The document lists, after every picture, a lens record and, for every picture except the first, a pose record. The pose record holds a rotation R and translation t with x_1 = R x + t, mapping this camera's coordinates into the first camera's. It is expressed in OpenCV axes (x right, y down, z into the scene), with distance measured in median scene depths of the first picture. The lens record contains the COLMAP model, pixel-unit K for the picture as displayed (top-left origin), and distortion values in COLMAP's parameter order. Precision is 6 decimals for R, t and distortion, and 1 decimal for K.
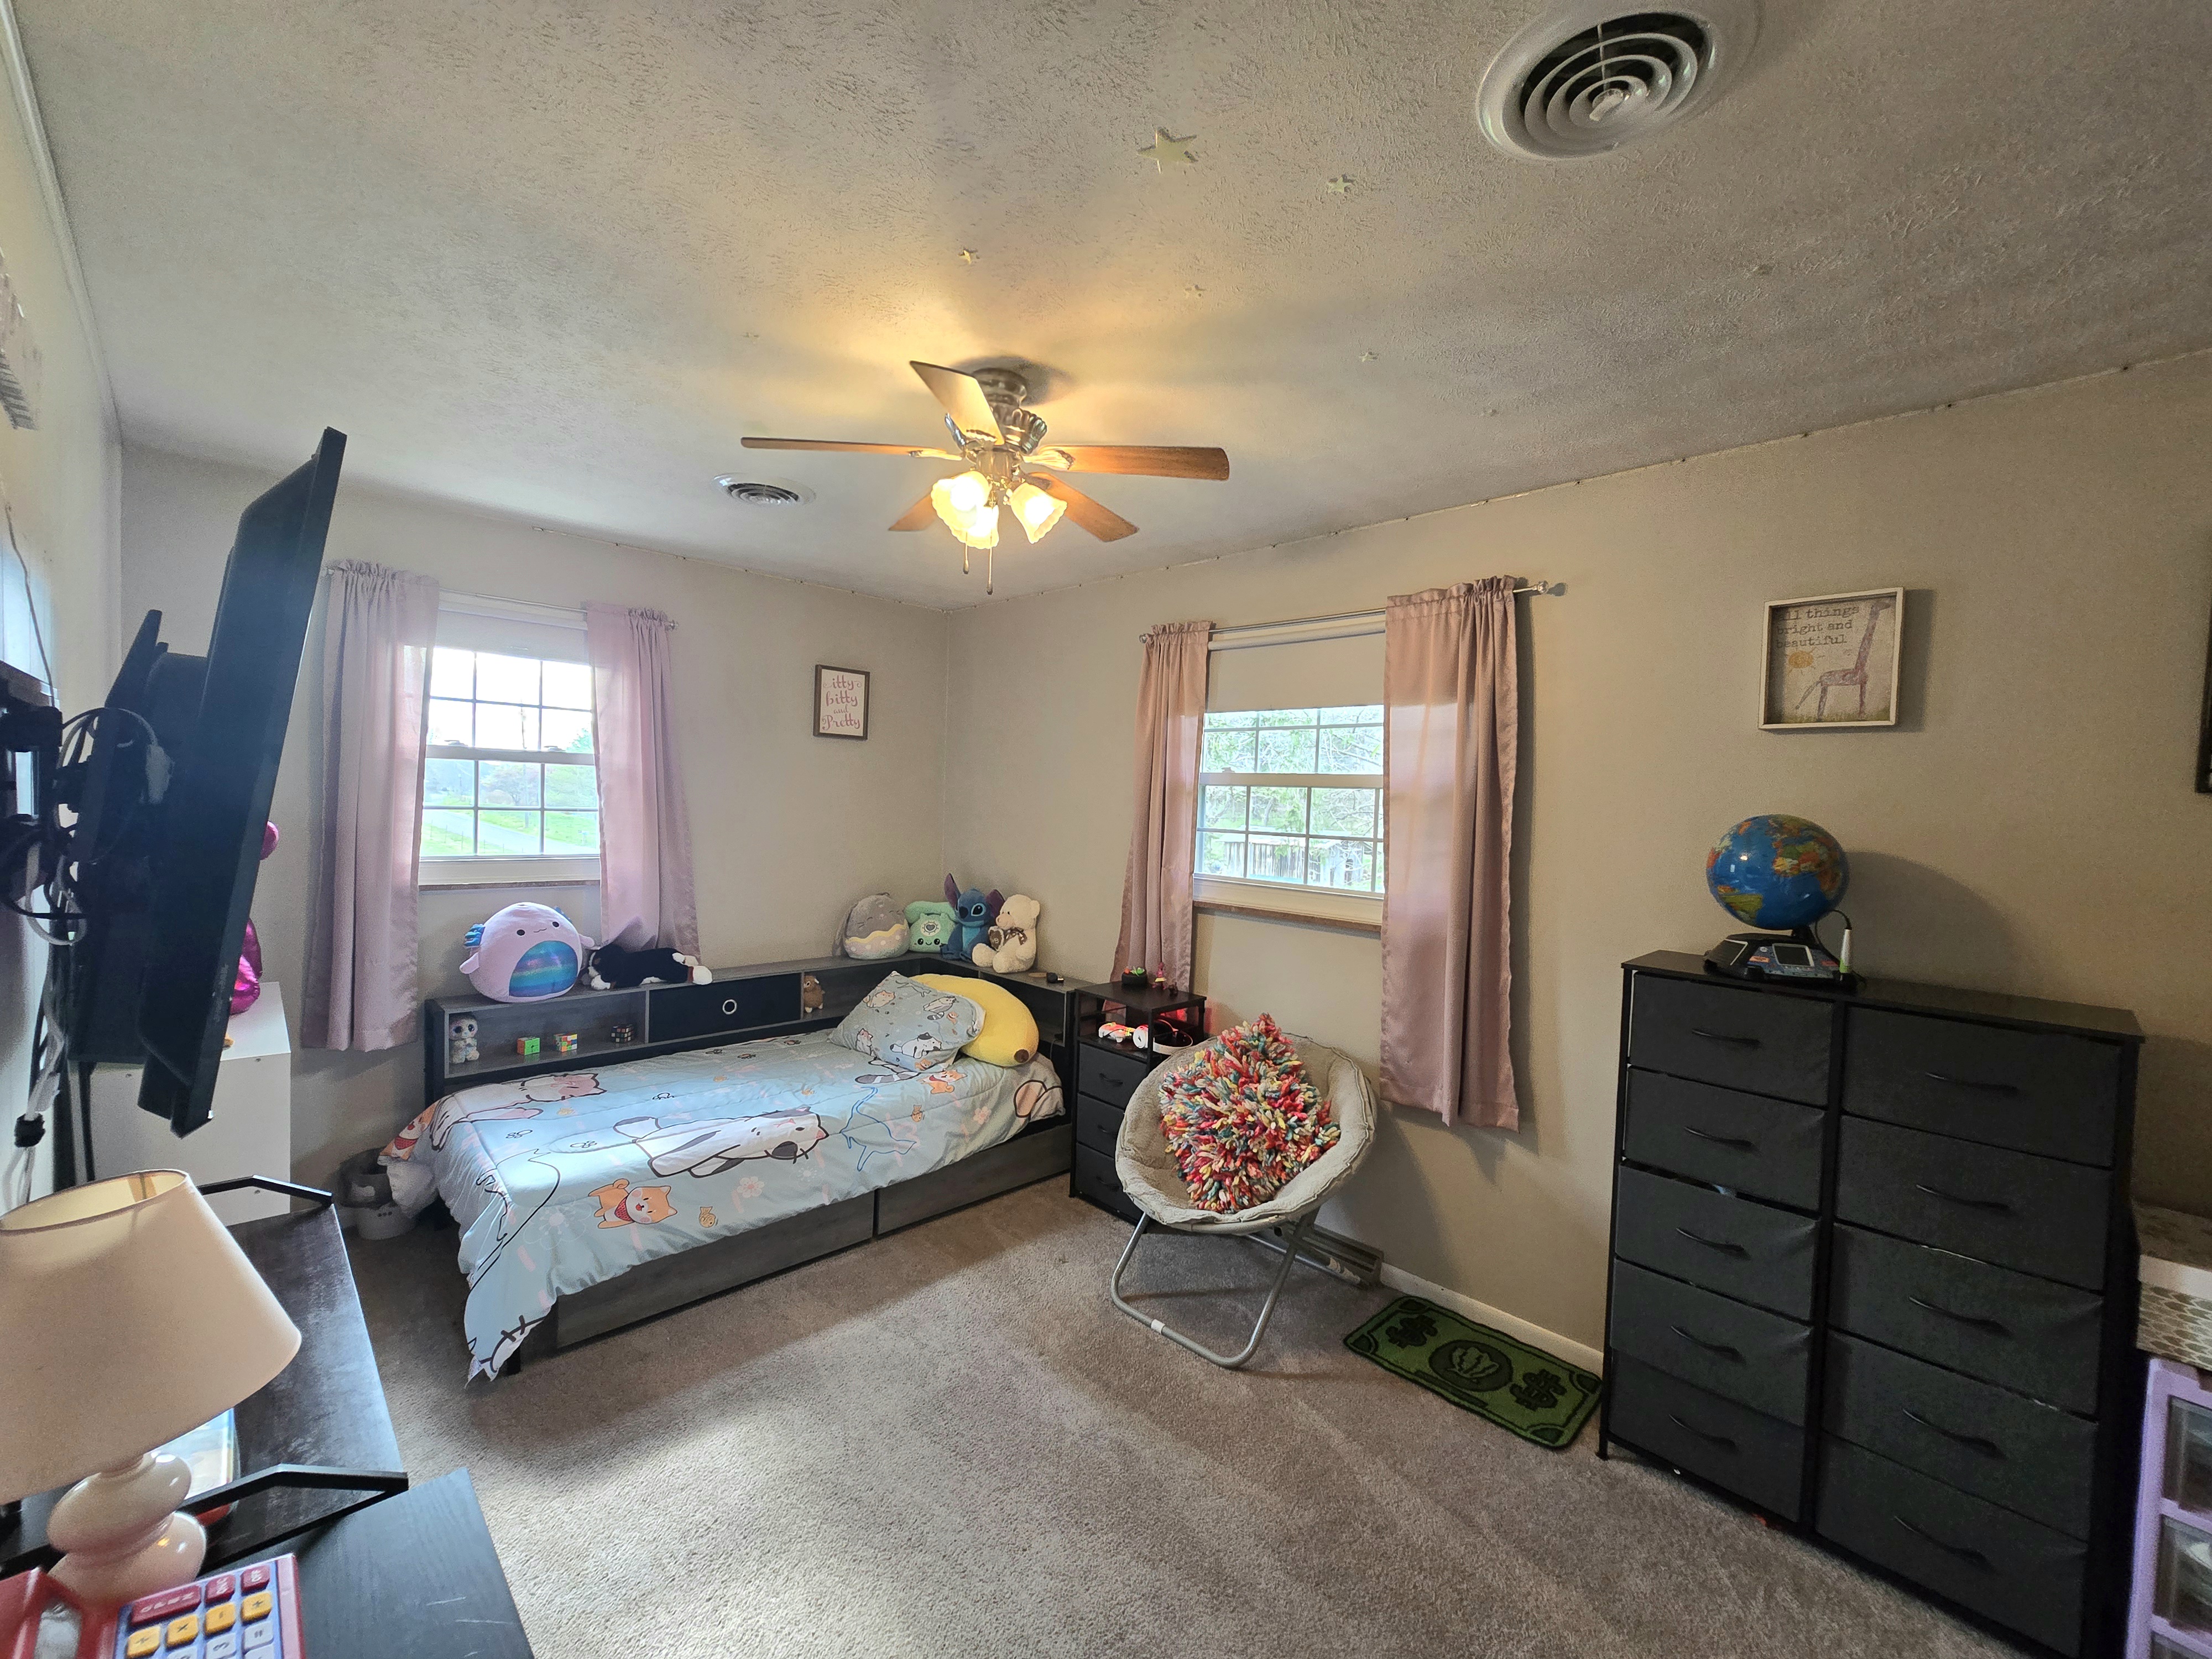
lens RADIAL K [[899.8, 0, 1106.0], [0, 899.8, 829.5], [0, 0, 1]] dist [-0.003613, 0.000528]
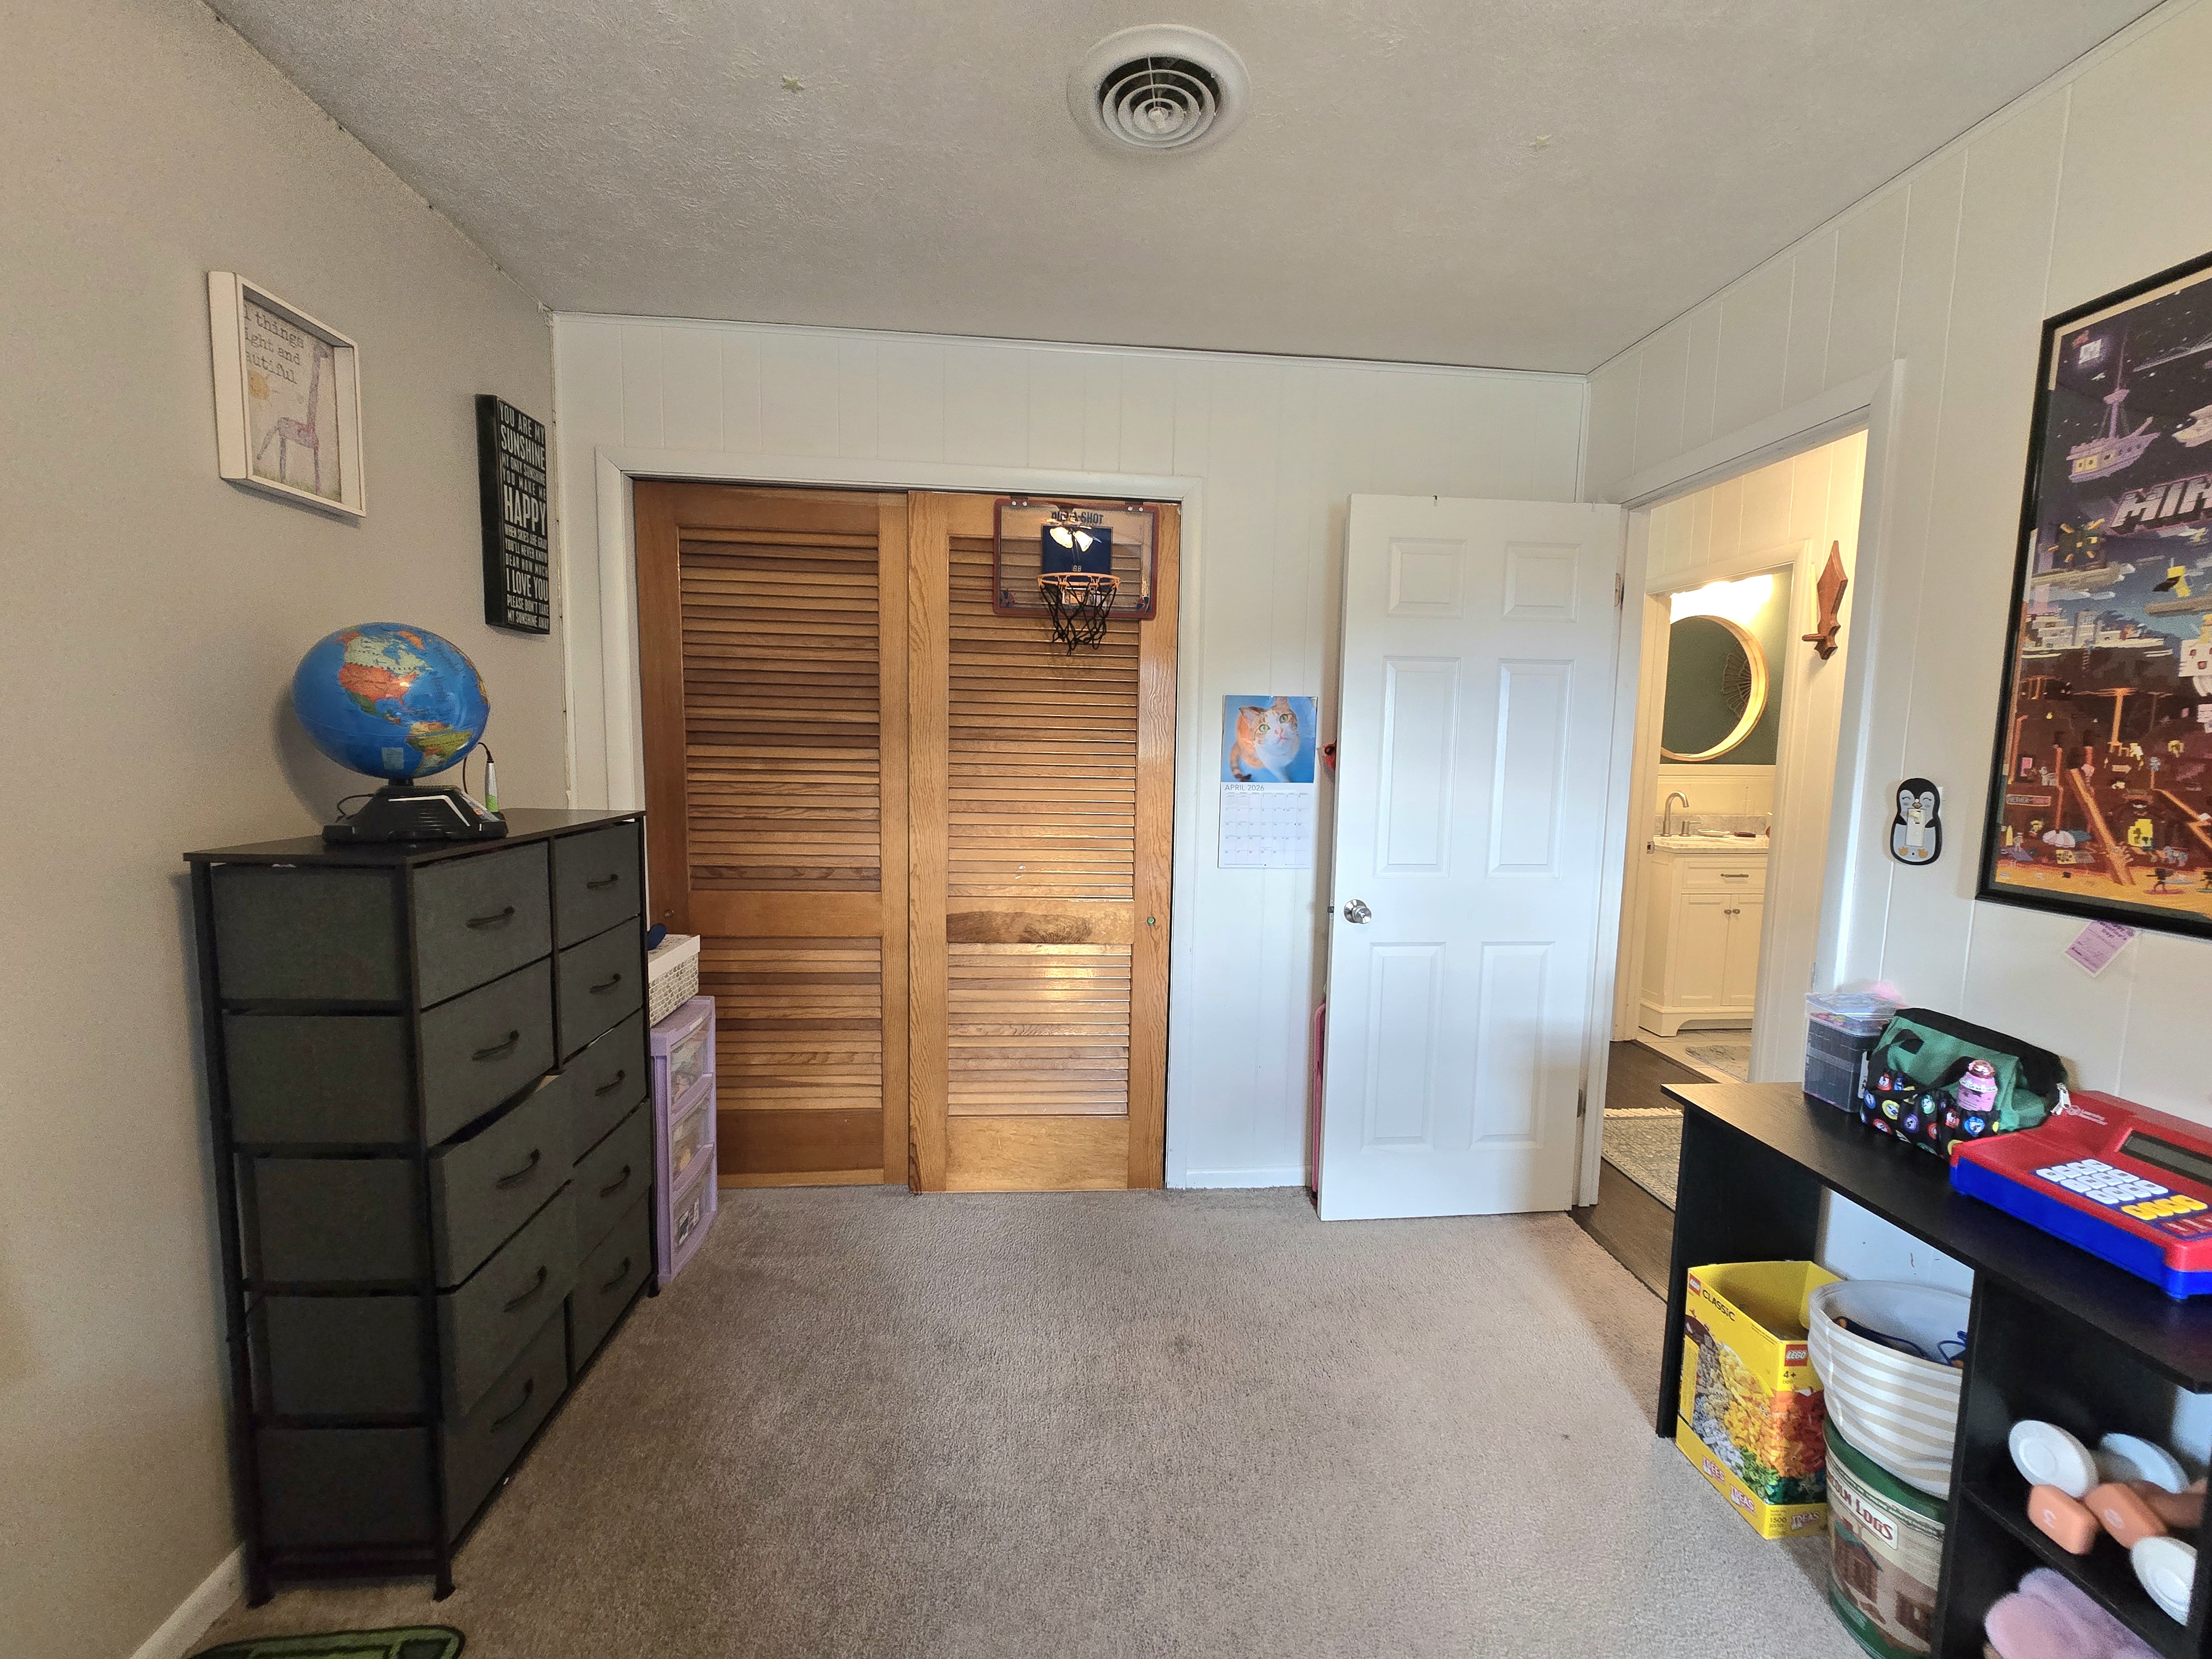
lens RADIAL K [[899.8, 0, 1106.0], [0, 899.8, 829.5], [0, 0, 1]] dist [-0.003613, 0.000528]
pose [[-0.763347, -0.119125, 0.634910, -0.195180], [-0.030395, 0.988385, 0.148902, 0.023531], [-0.645273, 0.094366, -0.758101, 1.170108]]
